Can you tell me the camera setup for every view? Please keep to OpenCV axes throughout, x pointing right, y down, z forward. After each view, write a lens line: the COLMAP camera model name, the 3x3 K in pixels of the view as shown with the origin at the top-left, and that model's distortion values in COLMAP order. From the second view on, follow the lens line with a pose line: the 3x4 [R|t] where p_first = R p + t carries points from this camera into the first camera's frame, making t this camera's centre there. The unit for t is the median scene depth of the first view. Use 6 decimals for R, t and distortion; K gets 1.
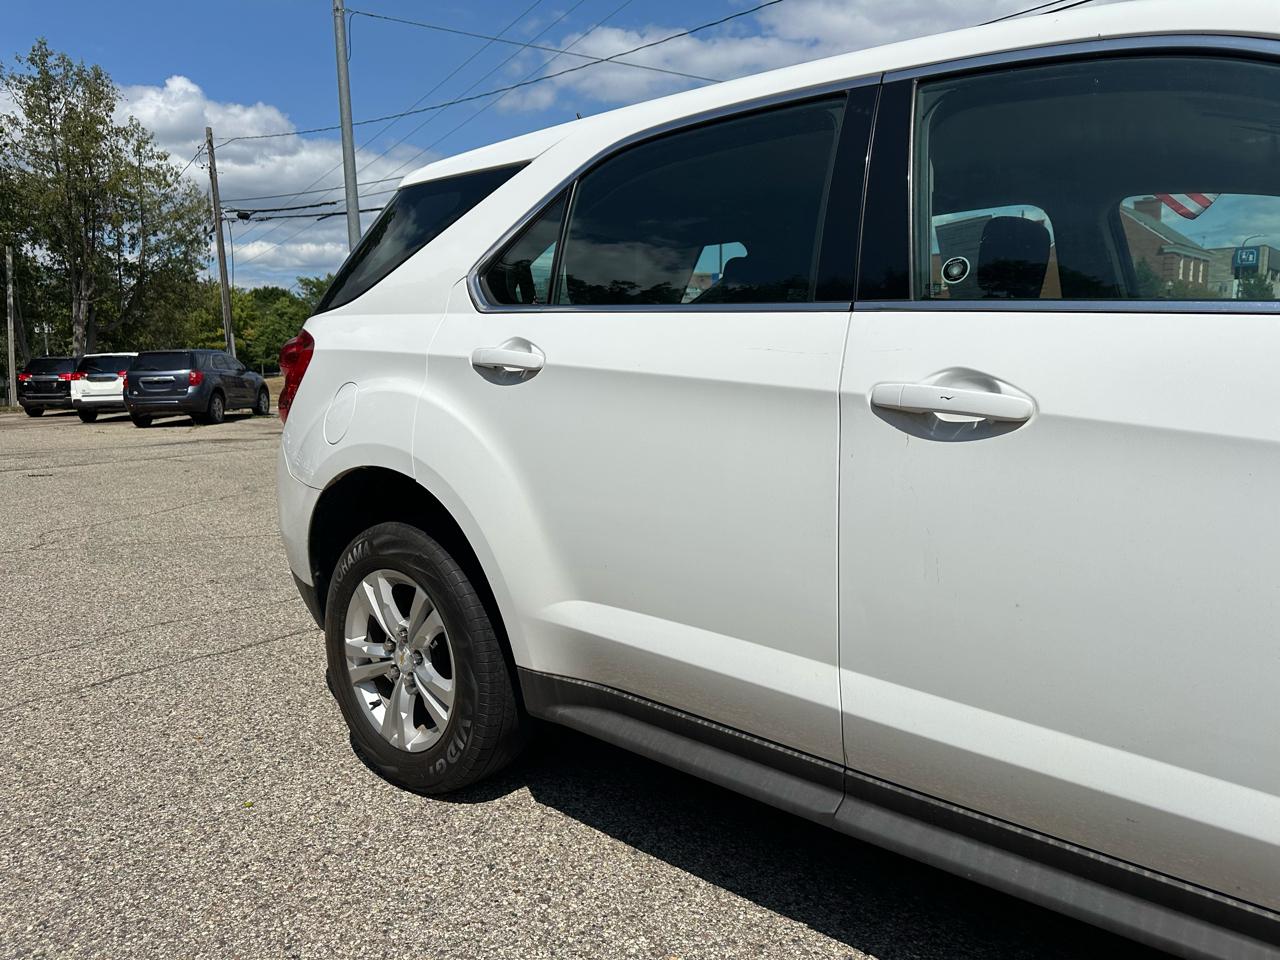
lens RADIAL K [[906.2, 0, 633.3], [0, 906.2, 485.4], [0, 0, 1]] dist [0.021019, -0.023626]
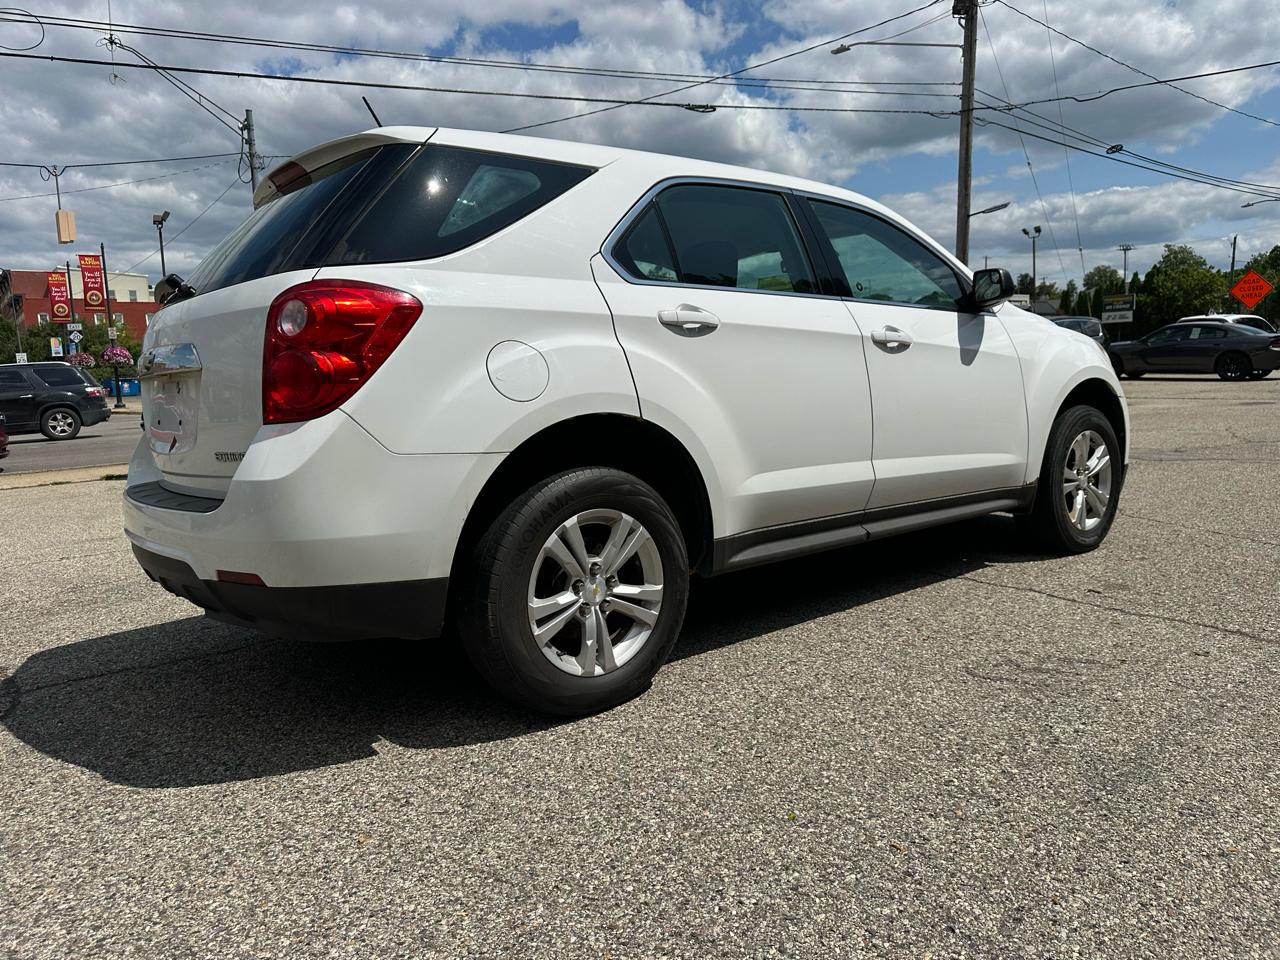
lens RADIAL K [[906.2, 0, 639.7], [0, 906.2, 486.4], [0, 0, 1]] dist [0.021019, -0.023626]
pose [[0.179924, -0.112416, 0.977236, -1.224674], [0.184316, 0.979706, 0.078764, -0.009447], [-0.966258, 0.165949, 0.196992, 0.675433]]
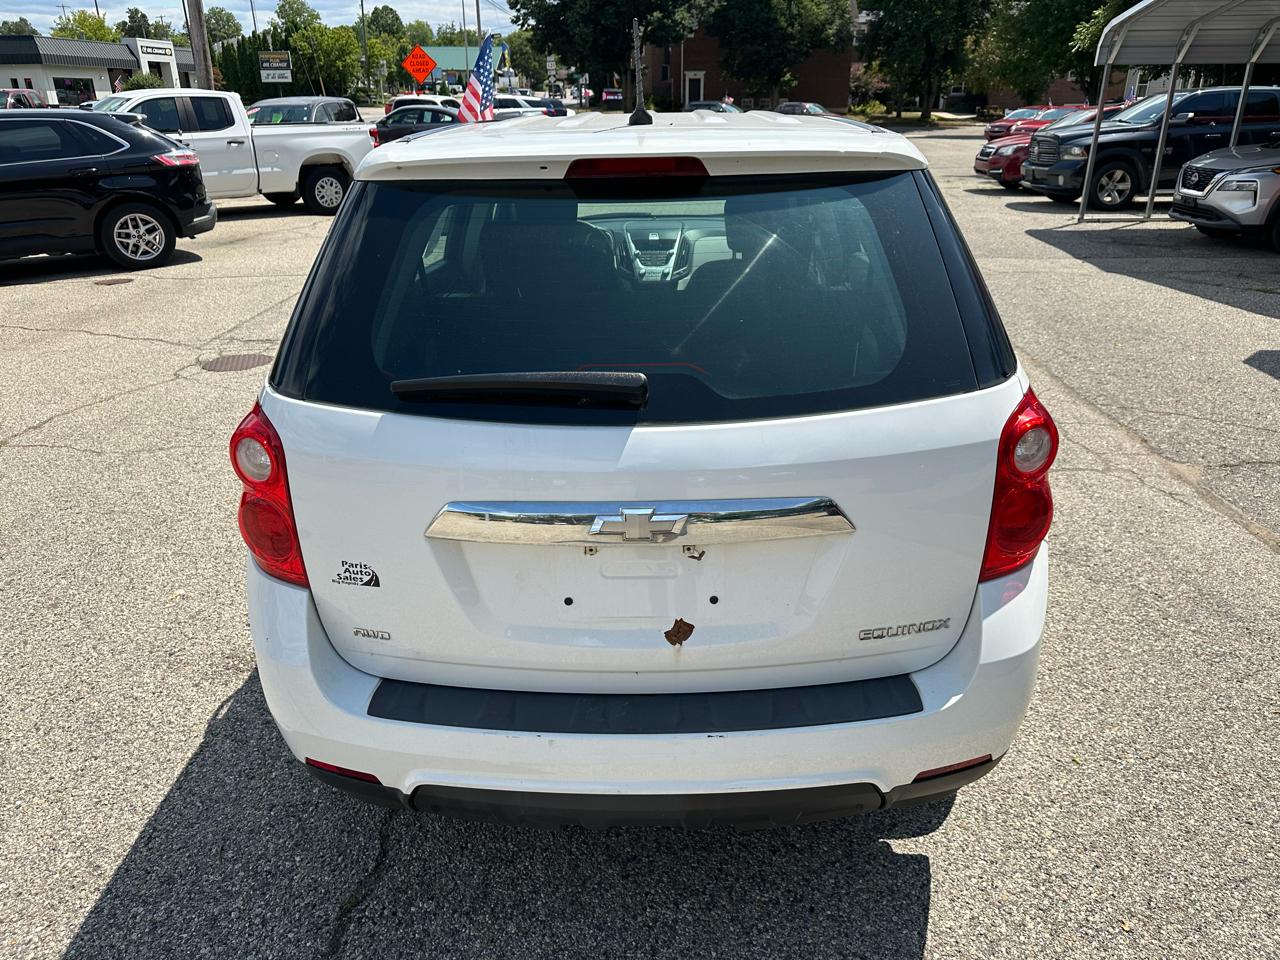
lens RADIAL K [[906.2, 0, 649.6], [0, 906.2, 477.4], [0, 0, 1]] dist [0.021019, -0.023626]
pose [[-0.638684, -0.272670, 0.719538, -0.740505], [0.134094, 0.881359, 0.453018, -0.487460], [-0.757695, 0.385820, -0.526346, 1.718567]]
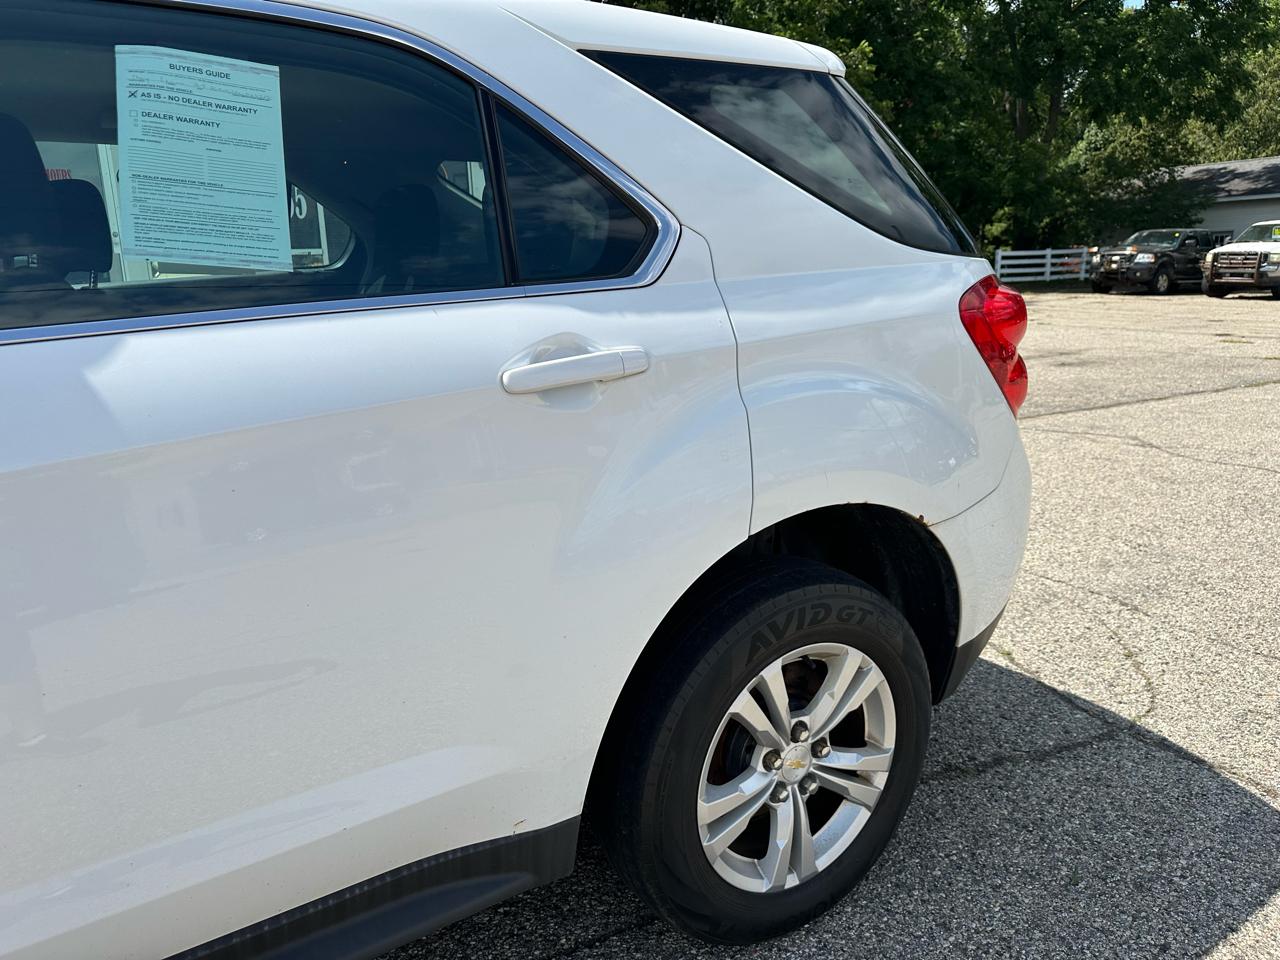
lens RADIAL K [[906.2, 0, 635.9], [0, 906.2, 477.3], [0, 0, 1]] dist [0.021019, -0.023626]
pose [[-0.298357, 0.251754, -0.920654, 0.820494], [-0.109227, 0.949243, 0.294969, -0.288823], [0.948184, 0.188566, -0.255715, 1.494854]]
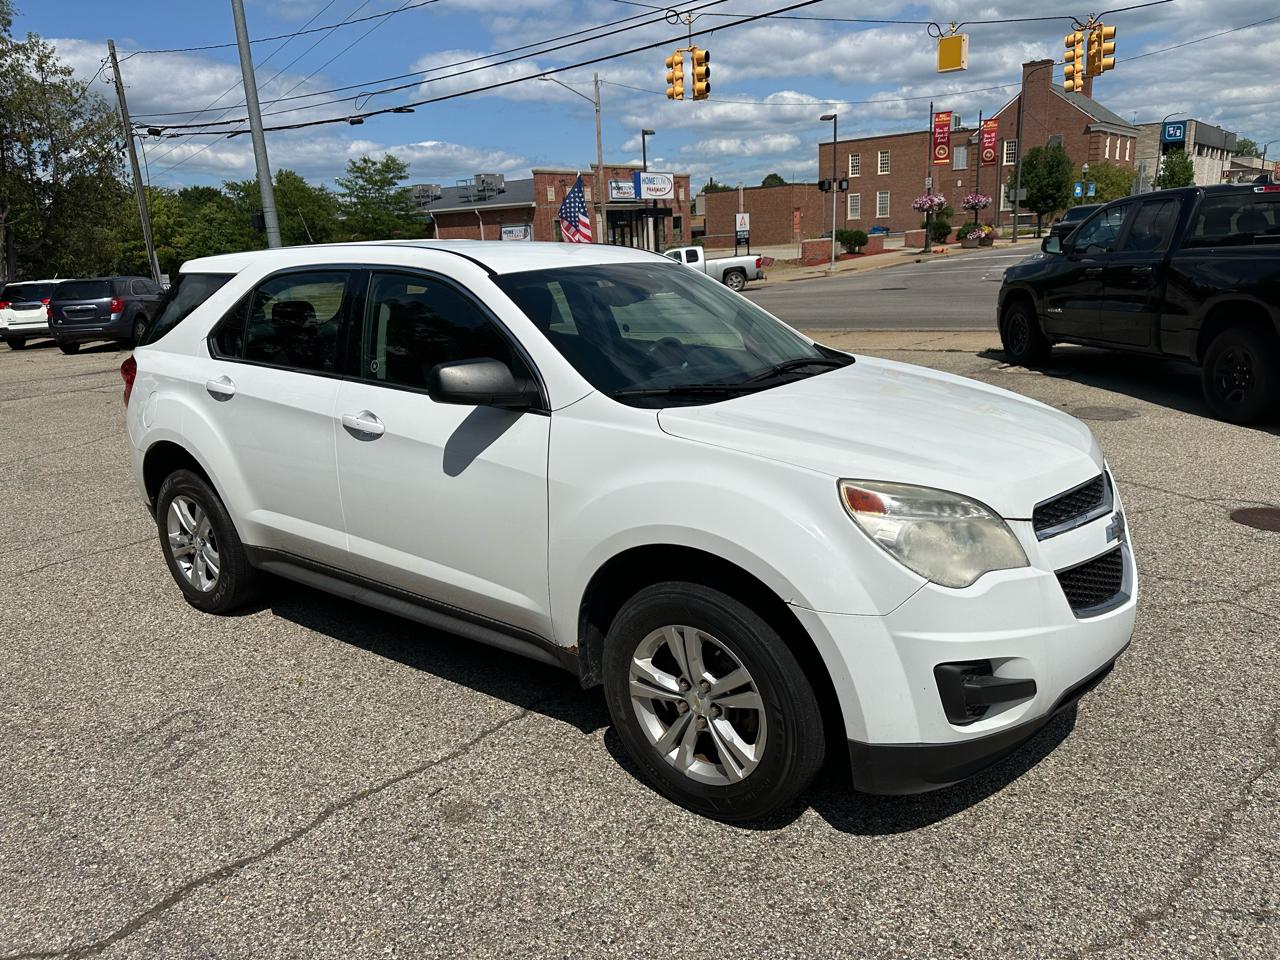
lens RADIAL K [[906.2, 0, 639.4], [0, 906.2, 477.0], [0, 0, 1]] dist [0.021019, -0.023626]
pose [[0.998002, -0.042902, 0.046390, 0.532116], [0.037584, 0.993222, 0.109993, -0.105347], [-0.050794, -0.108030, 0.992849, -0.816797]]
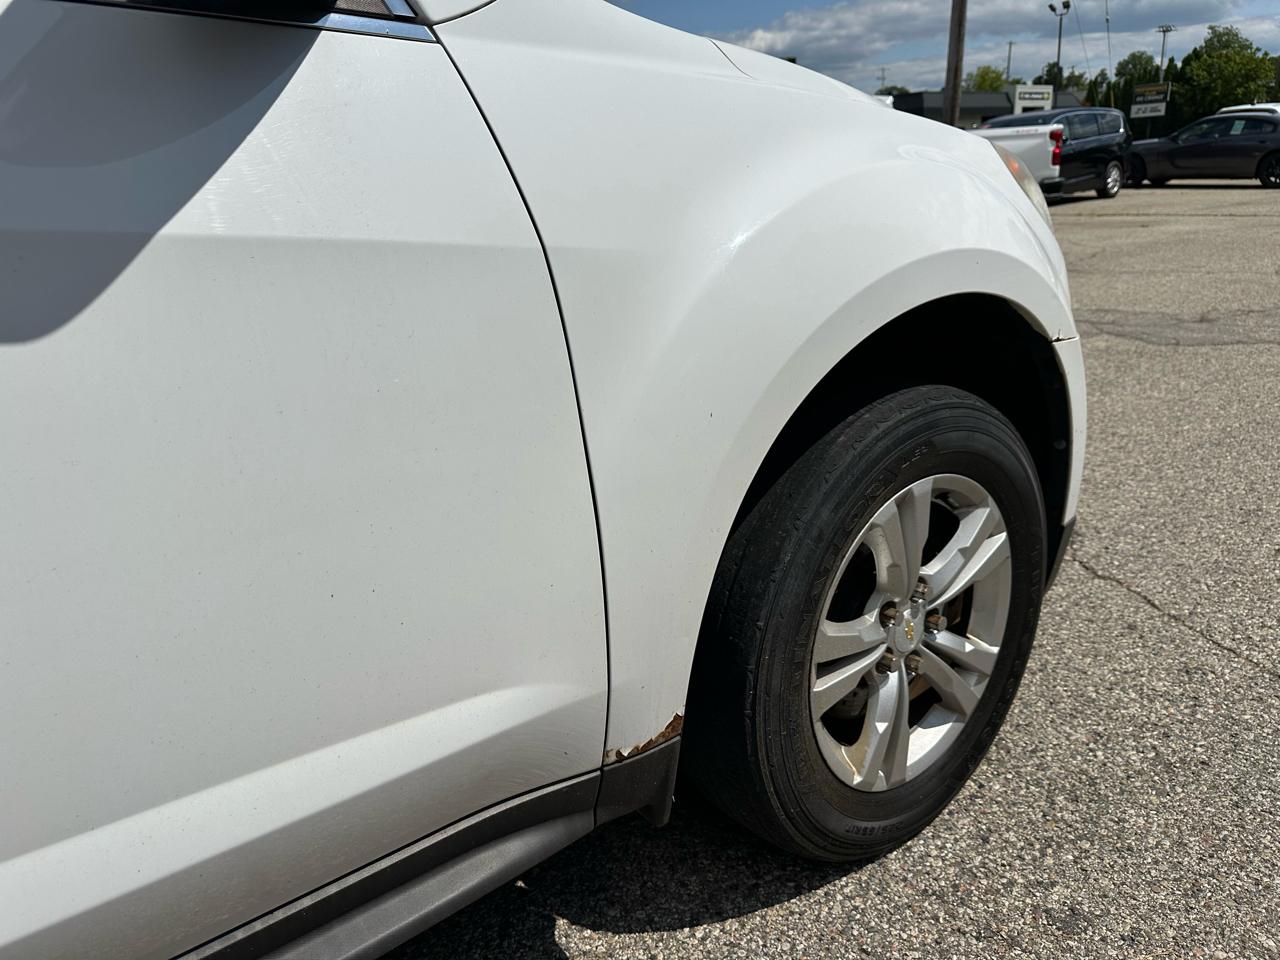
lens RADIAL K [[906.2, 0, 636.4], [0, 906.2, 490.4], [0, 0, 1]] dist [0.021019, -0.023626]
pose [[0.184624, -0.308920, 0.932997, 0.130284], [0.200094, 0.941248, 0.272057, 0.016066], [-0.962225, 0.136459, 0.235589, 0.210665]]
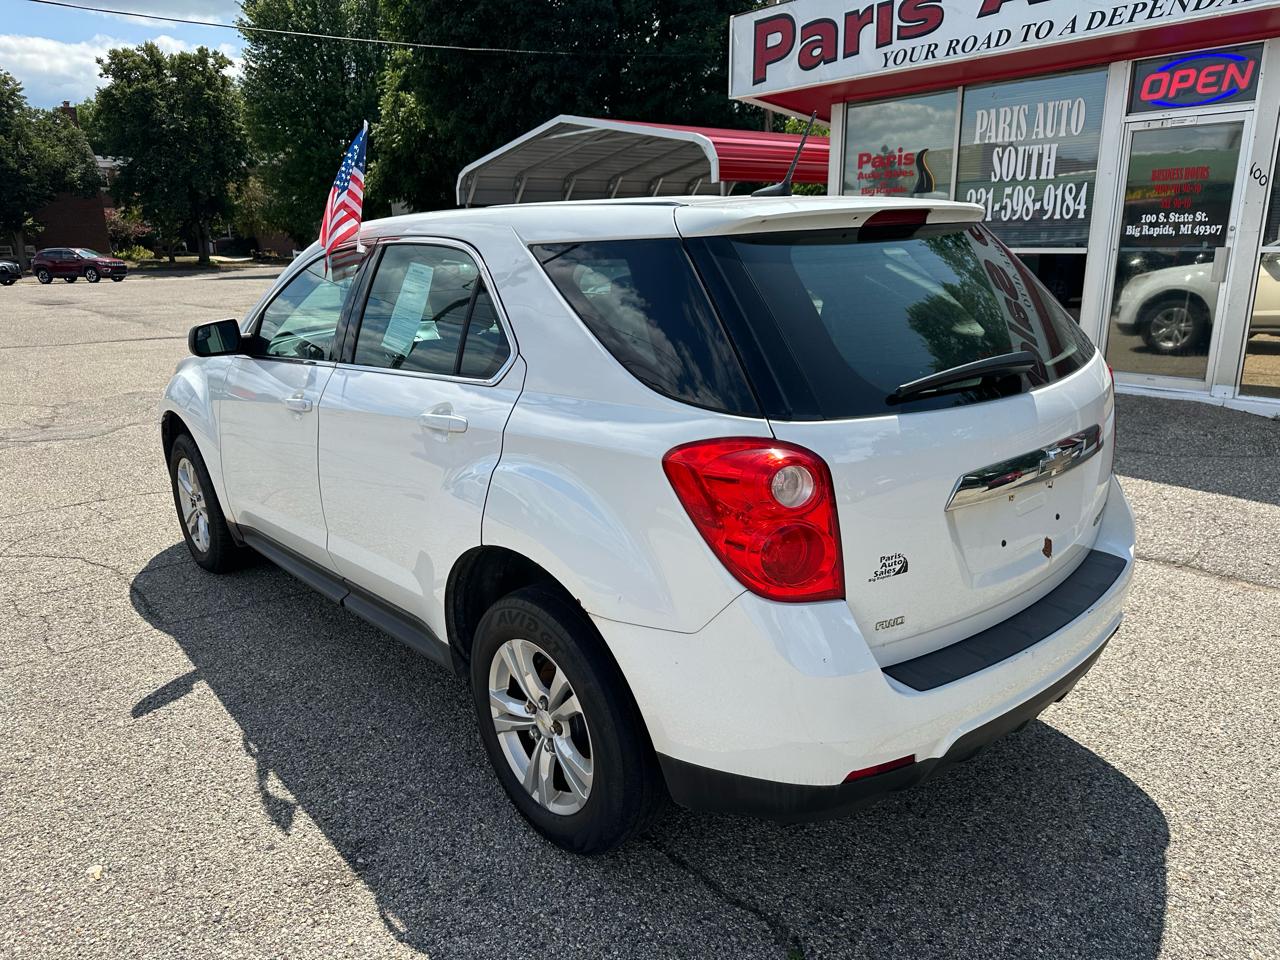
lens RADIAL K [[906.2, 0, 637.4], [0, 906.2, 485.2], [0, 0, 1]] dist [0.021019, -0.023626]
pose [[-0.989999, 0.005061, 0.140982, -0.020695], [0.062066, 0.913064, 0.403066, -0.521220], [-0.126686, 0.407785, -0.904247, 2.237444]]
